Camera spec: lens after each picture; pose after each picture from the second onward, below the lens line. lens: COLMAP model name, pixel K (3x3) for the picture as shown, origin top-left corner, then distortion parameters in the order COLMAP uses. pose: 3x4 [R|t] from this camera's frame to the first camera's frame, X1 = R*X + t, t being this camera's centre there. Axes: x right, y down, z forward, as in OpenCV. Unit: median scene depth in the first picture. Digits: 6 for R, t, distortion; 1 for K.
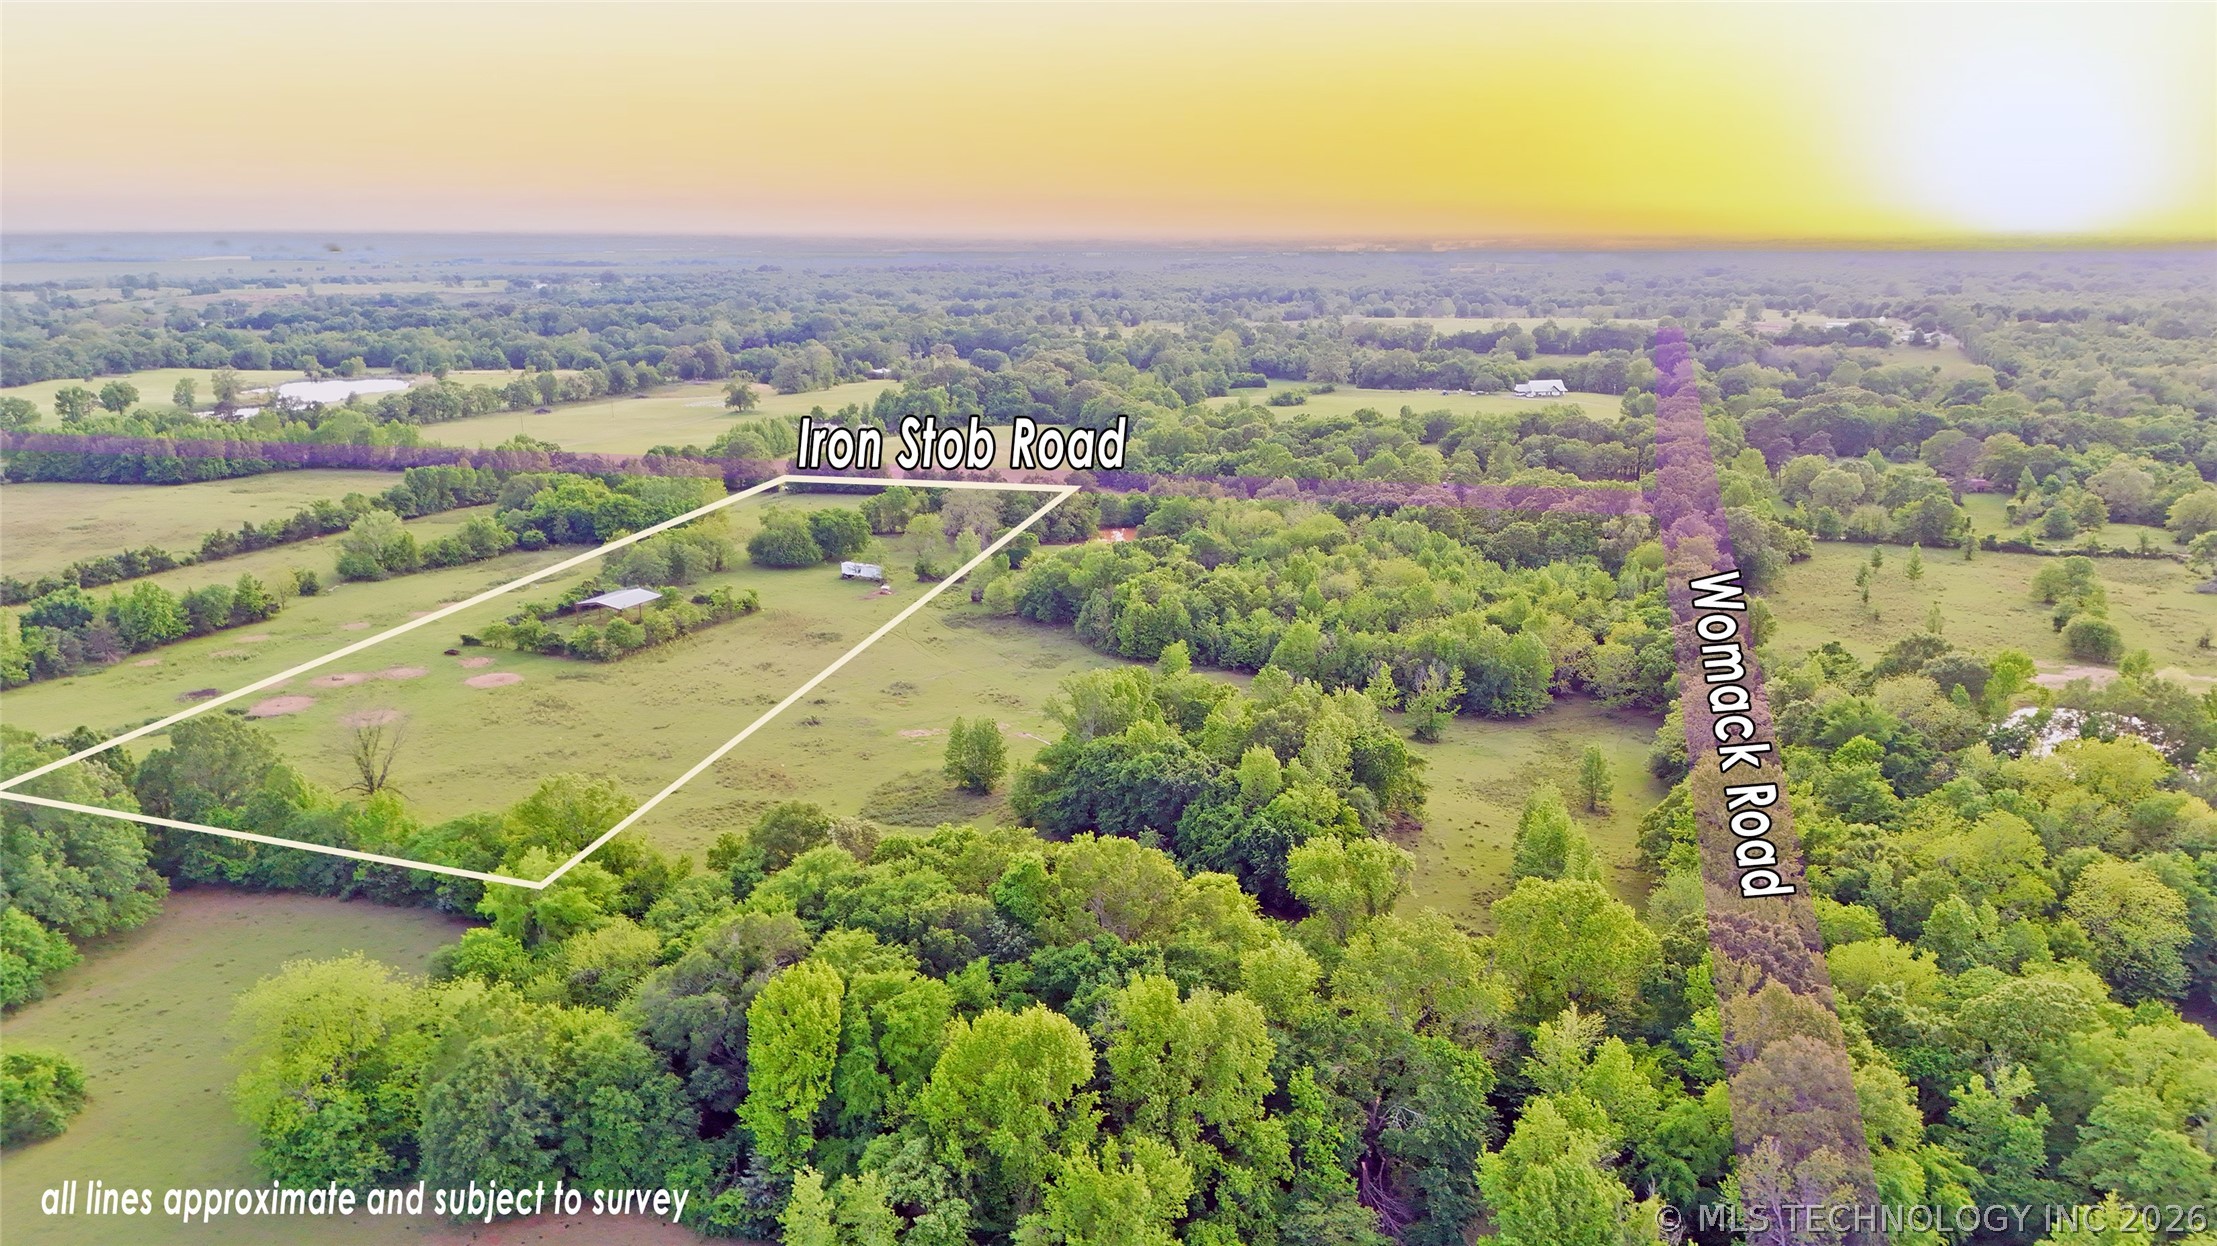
lens RADIAL K [[1619.5, 0, 1108.5], [0, 1619.5, 623.0], [0, 0, 1]] dist [0.082615, -0.081743]
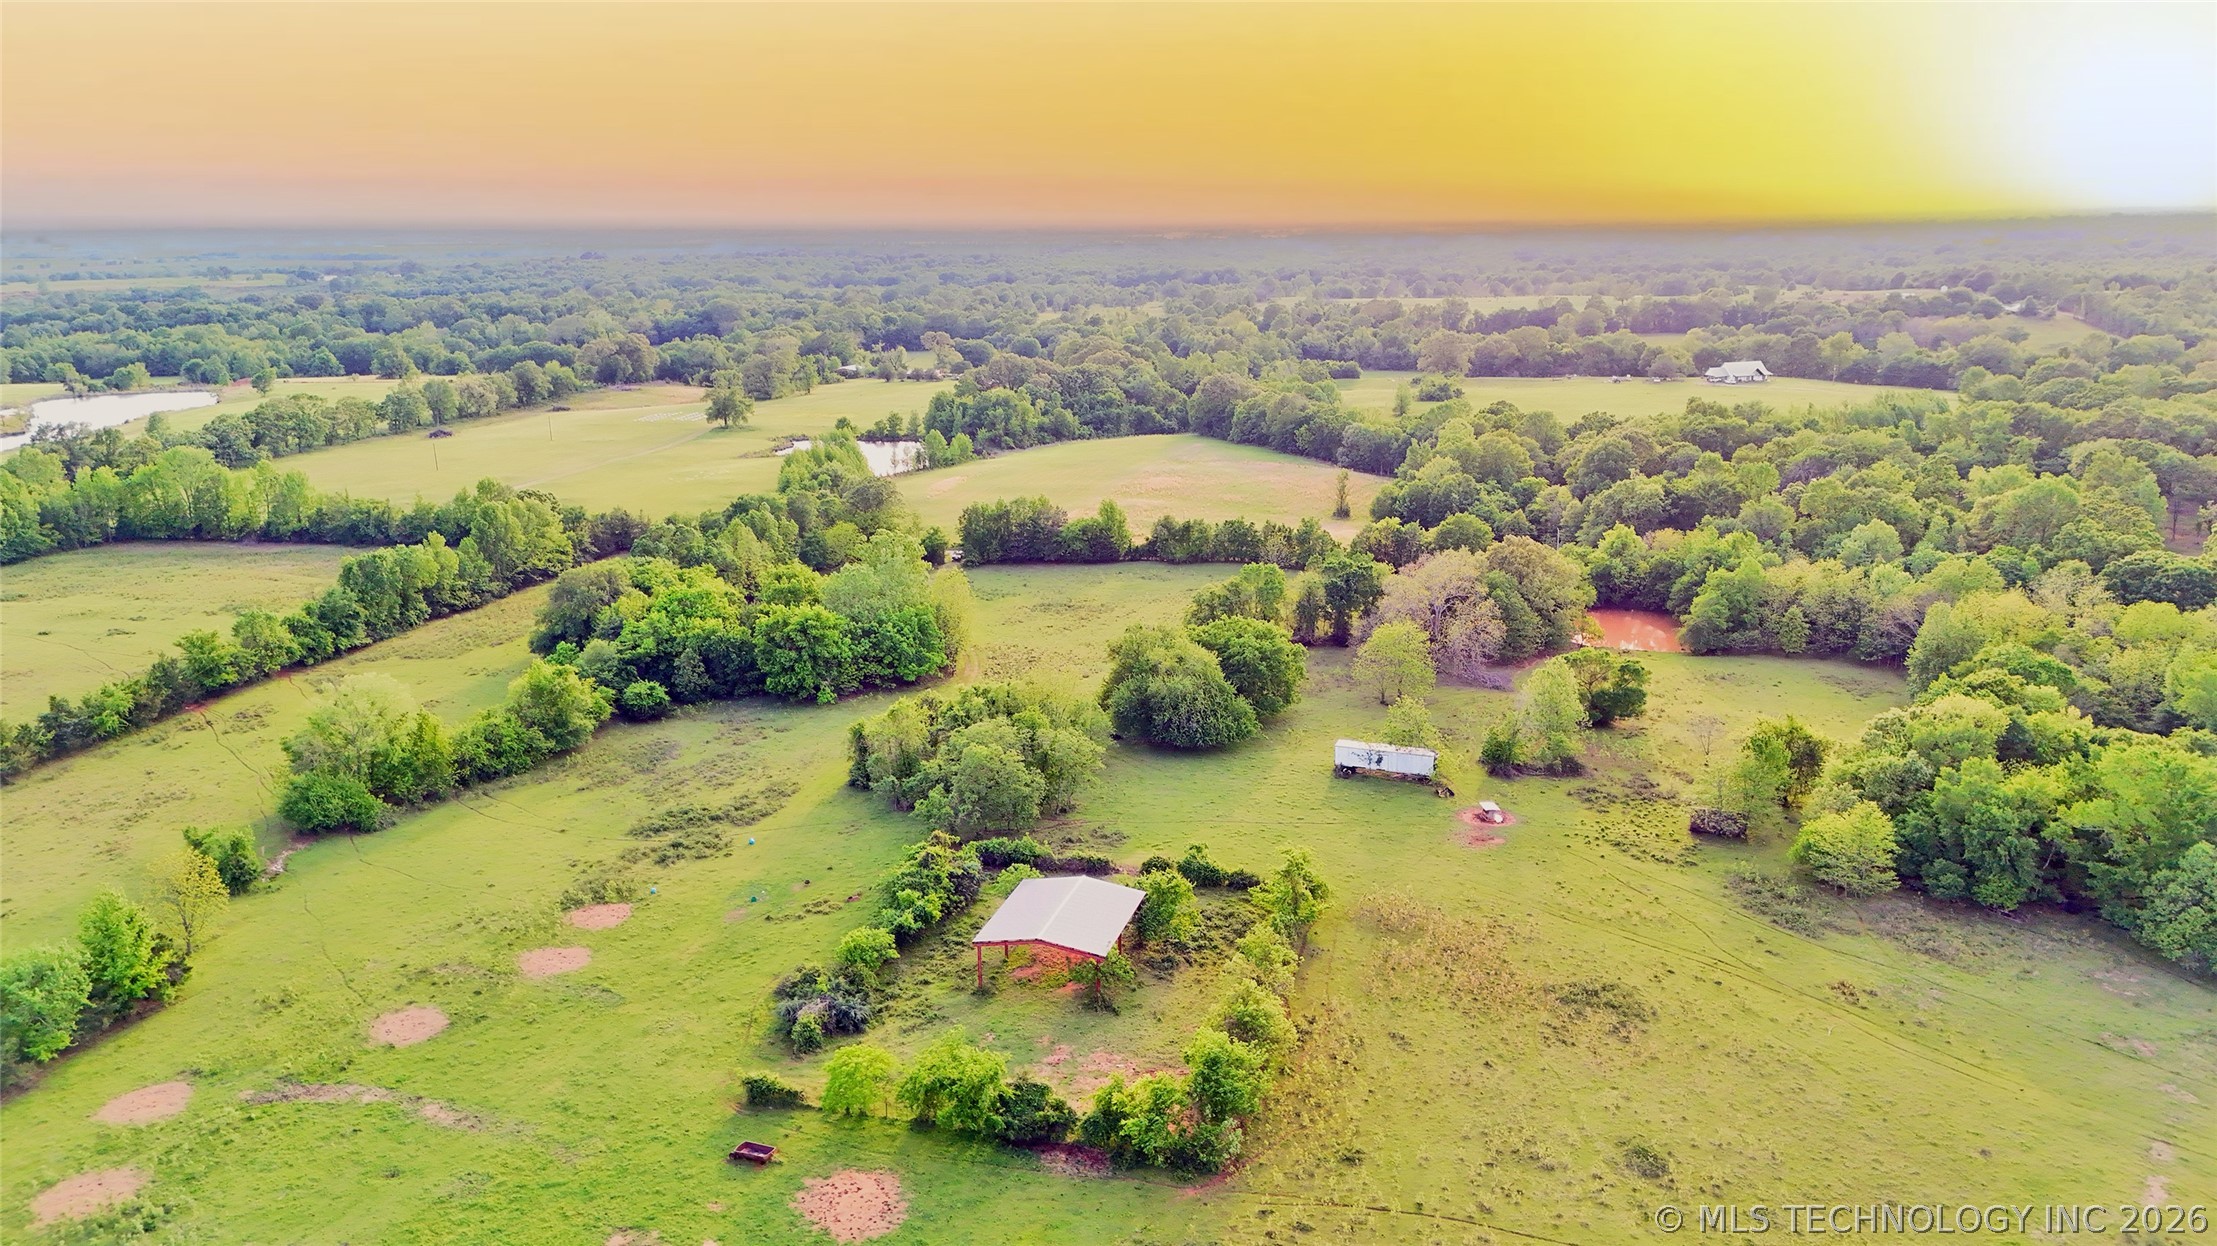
lens RADIAL K [[1619.5, 0, 1108.5], [0, 1619.5, 623.0], [0, 0, 1]] dist [0.082615, -0.081743]
pose [[0.991652, -0.038925, 0.122925, -0.145511], [0.038492, 0.999242, 0.005898, -0.039567], [-0.123061, -0.001117, 0.992398, 0.253674]]
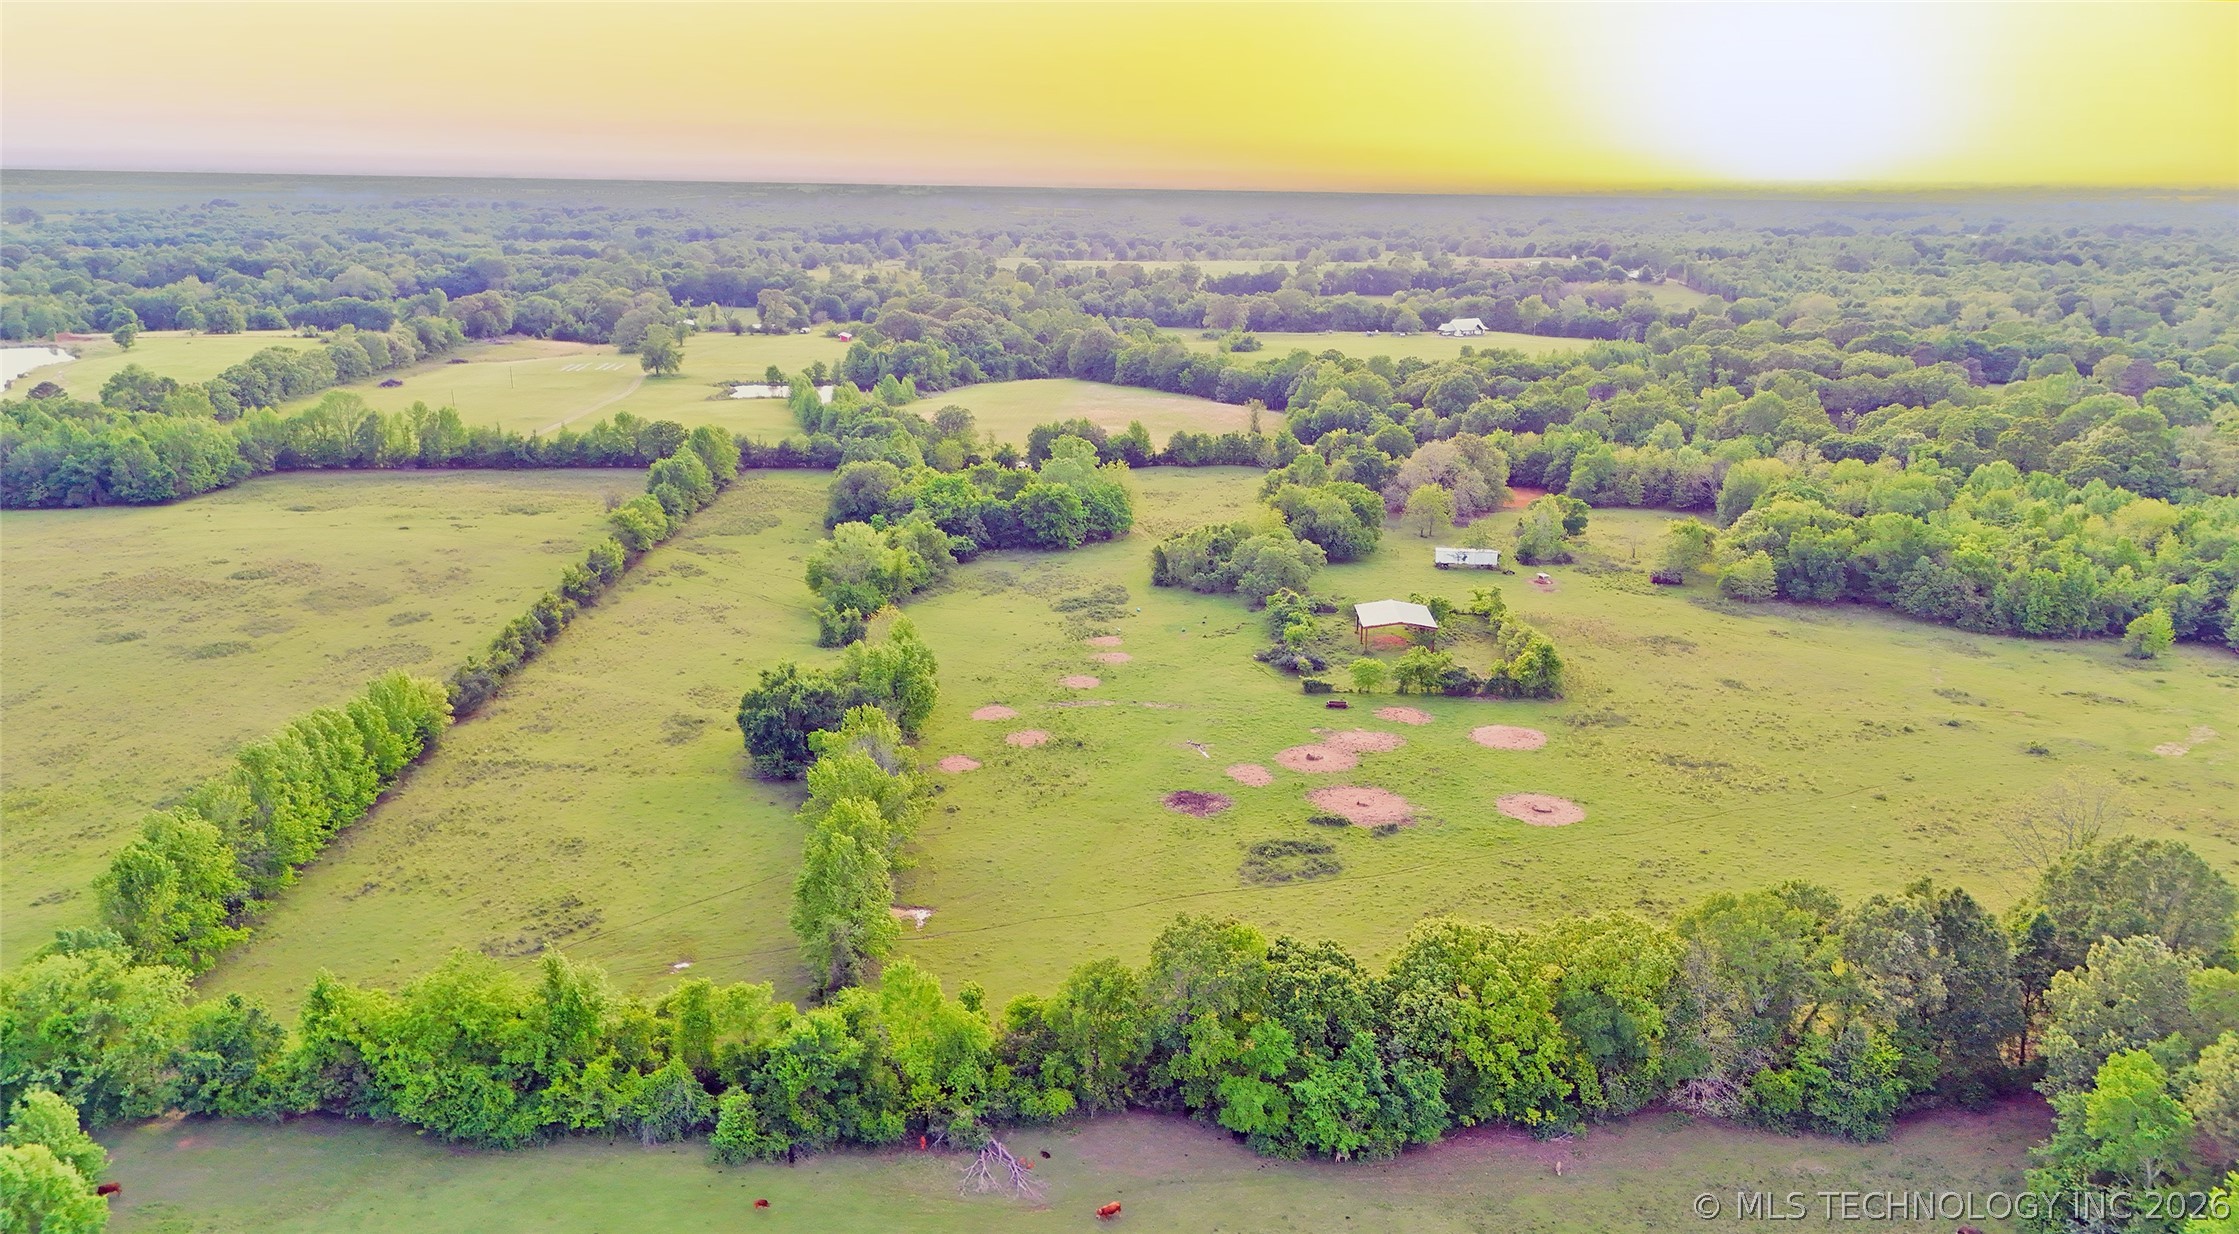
lens RADIAL K [[1652.2, 0, 1119.5], [0, 1652.2, 617.0], [0, 0, 1]] dist [0.116807, -0.164651]
pose [[0.933705, -0.082052, 0.348516, -0.301496], [0.073802, 0.996590, 0.036908, -0.022660], [-0.350356, -0.008740, 0.936576, 0.133811]]
